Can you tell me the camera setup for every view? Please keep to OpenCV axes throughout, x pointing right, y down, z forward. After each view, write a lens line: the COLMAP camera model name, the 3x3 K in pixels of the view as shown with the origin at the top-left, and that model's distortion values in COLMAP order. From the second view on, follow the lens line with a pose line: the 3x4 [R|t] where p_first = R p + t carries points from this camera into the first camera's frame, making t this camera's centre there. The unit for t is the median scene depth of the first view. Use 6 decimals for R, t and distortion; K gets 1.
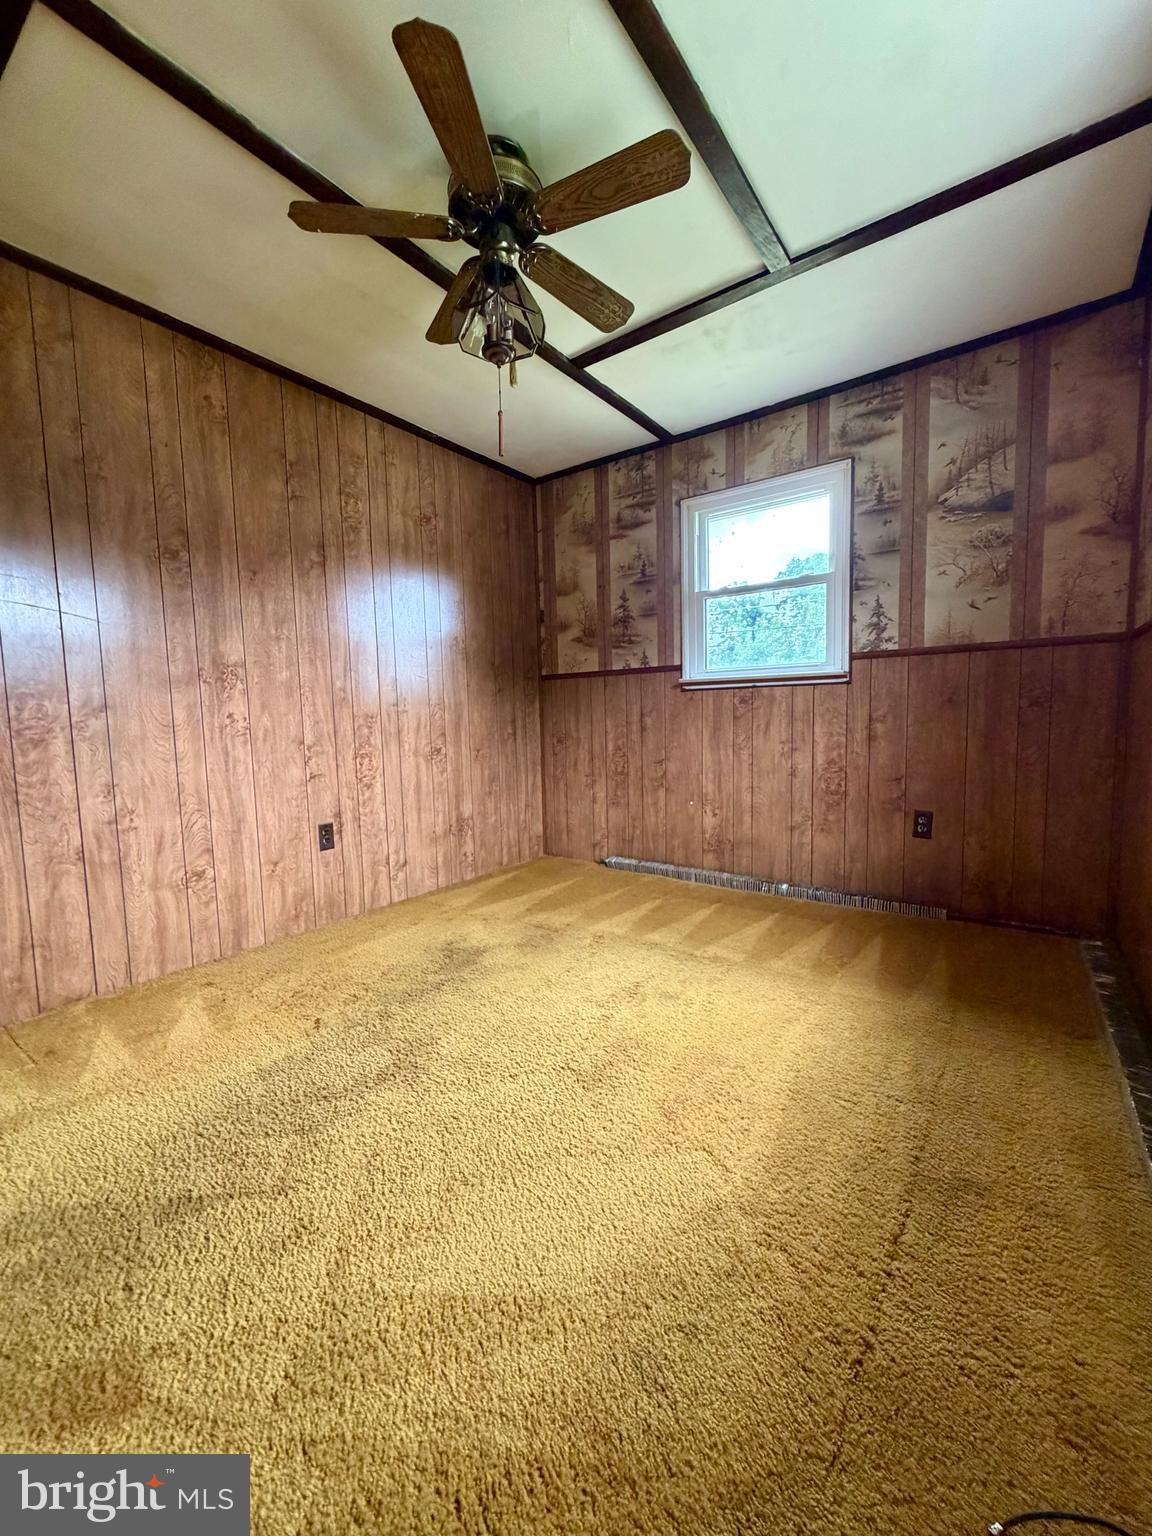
lens RADIAL K [[613.2, 0, 577.0], [0, 613.2, 765.6], [0, 0, 1]] dist [-0.000052, 0.000404]
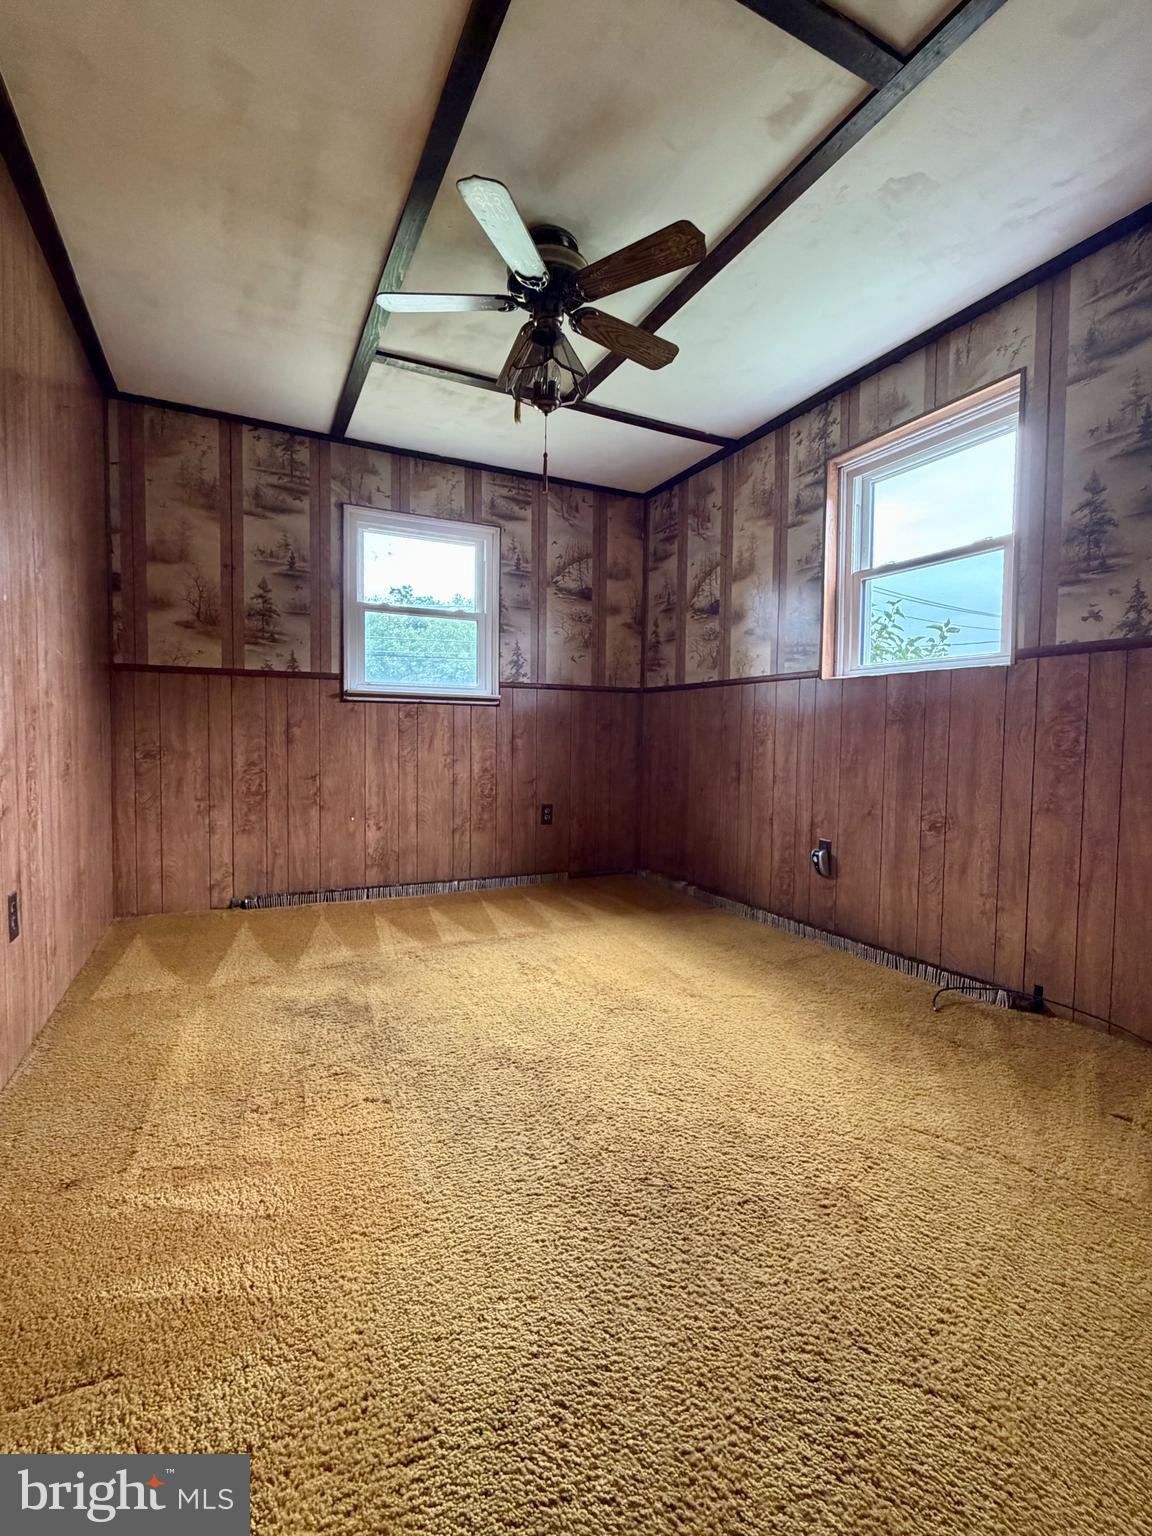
lens RADIAL K [[687.3, 0, 576.0], [0, 687.3, 768.0], [0, 0, 1]] dist [-0.002785, -0.000096]
pose [[0.461278, -0.016168, 0.887108, -0.666588], [0.050220, 0.998707, -0.007911, 0.008533], [-0.885833, 0.048200, 0.461494, 0.212592]]
